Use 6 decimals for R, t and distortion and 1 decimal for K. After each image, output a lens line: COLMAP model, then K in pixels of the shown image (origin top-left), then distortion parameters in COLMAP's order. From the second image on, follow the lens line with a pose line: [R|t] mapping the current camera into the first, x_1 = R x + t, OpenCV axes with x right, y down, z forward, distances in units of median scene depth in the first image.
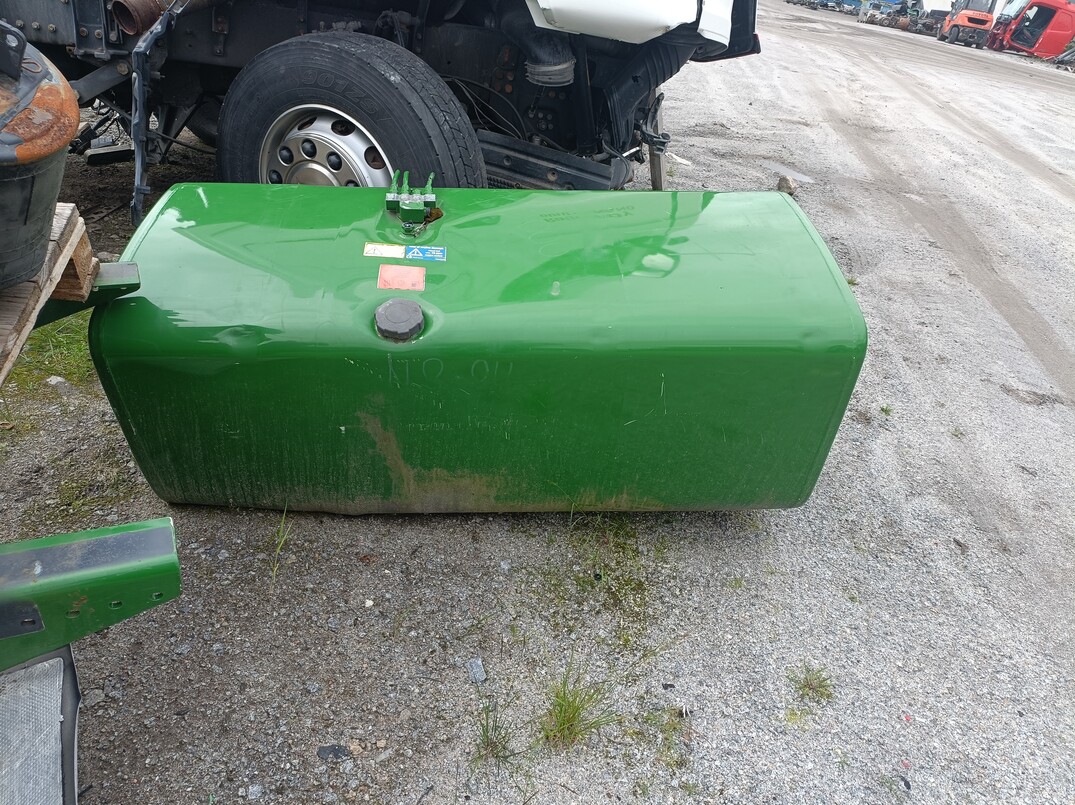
lens RADIAL K [[807.9, 0, 536.2], [0, 807.9, 387.6], [0, 0, 1]] dist [0.074539, -0.065975]
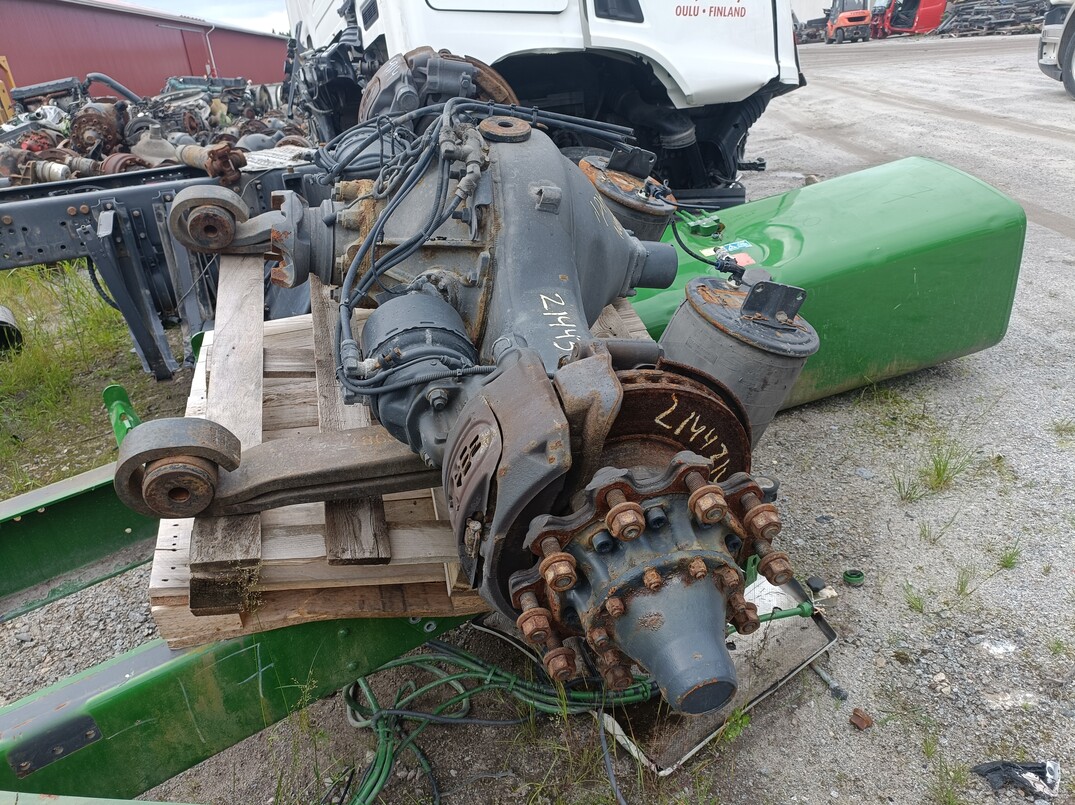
lens RADIAL K [[807.9, 0, 536.2], [0, 807.9, 387.6], [0, 0, 1]] dist [0.074539, -0.065975]
pose [[0.958739, -0.282549, 0.031385, -0.338533], [0.284274, 0.953860, -0.096643, 0.075543], [-0.002631, 0.101578, 0.994824, -0.302225]]
